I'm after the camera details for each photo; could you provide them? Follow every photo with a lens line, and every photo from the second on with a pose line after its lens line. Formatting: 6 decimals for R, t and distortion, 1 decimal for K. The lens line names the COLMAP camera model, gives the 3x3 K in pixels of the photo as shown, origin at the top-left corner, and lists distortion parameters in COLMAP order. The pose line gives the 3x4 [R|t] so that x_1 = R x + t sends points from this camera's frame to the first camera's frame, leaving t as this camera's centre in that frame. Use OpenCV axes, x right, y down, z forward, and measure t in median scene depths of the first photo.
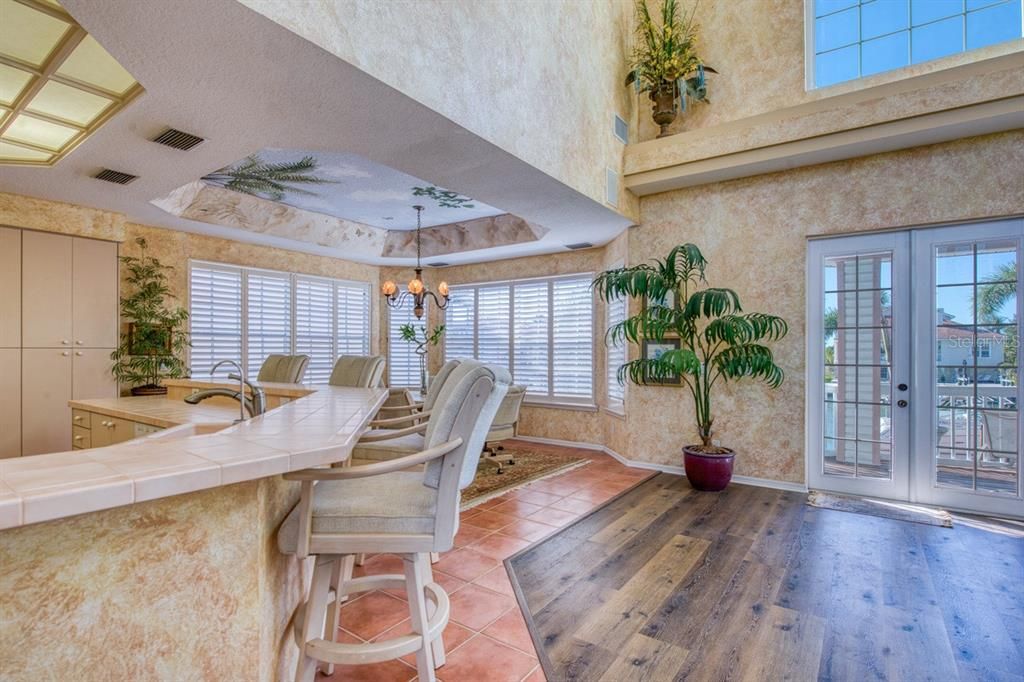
lens RADIAL K [[505.7, 0, 519.3], [0, 505.7, 351.1], [0, 0, 1]] dist [-0.009614, -0.001371]
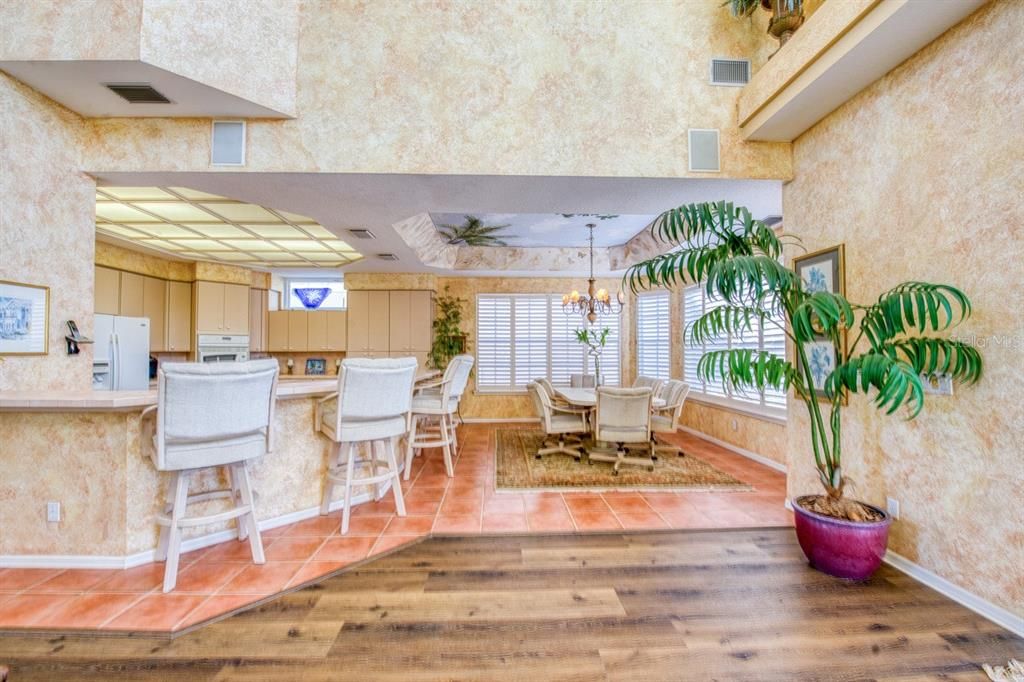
lens RADIAL K [[424.2, 0, 508.9], [0, 424.2, 343.4], [0, 0, 1]] dist [-0.016442, -0.001348]
pose [[0.597201, -0.019822, -0.801847, 0.458295], [0.003245, 0.999746, -0.022297, 0.000565], [0.802085, 0.010714, 0.597113, 0.296842]]
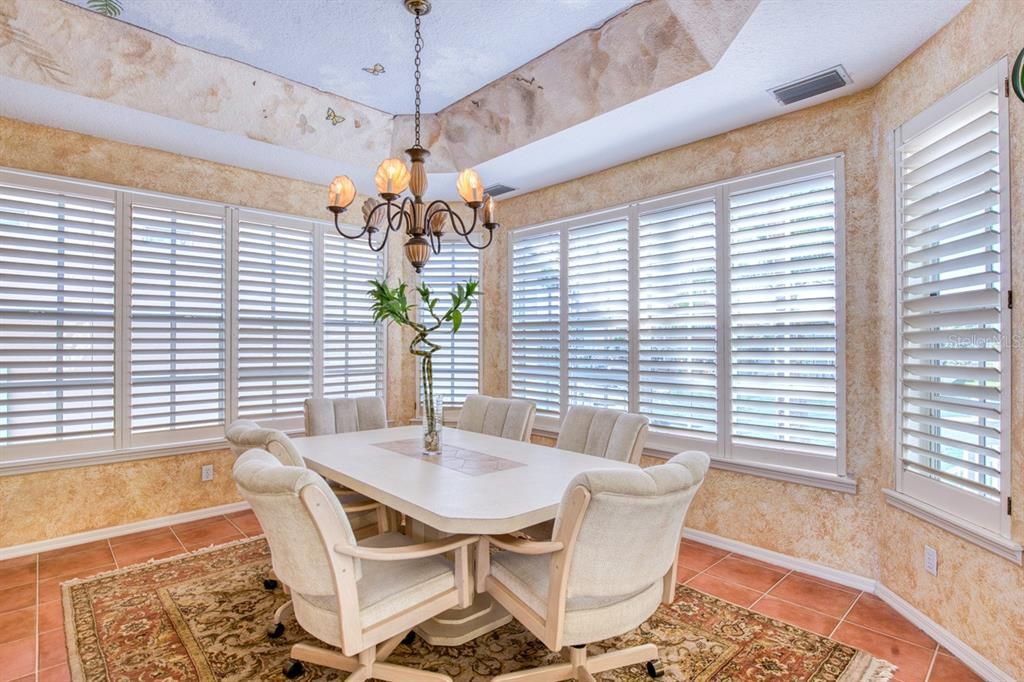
lens RADIAL K [[505.7, 0, 511.3], [0, 505.7, 340.7], [0, 0, 1]] dist [-0.009614, -0.001371]
pose [[0.977694, -0.003583, -0.210002, -0.036807], [0.002370, 0.999979, -0.006025, -0.002372], [0.210019, 0.005393, 0.977682, 0.625355]]
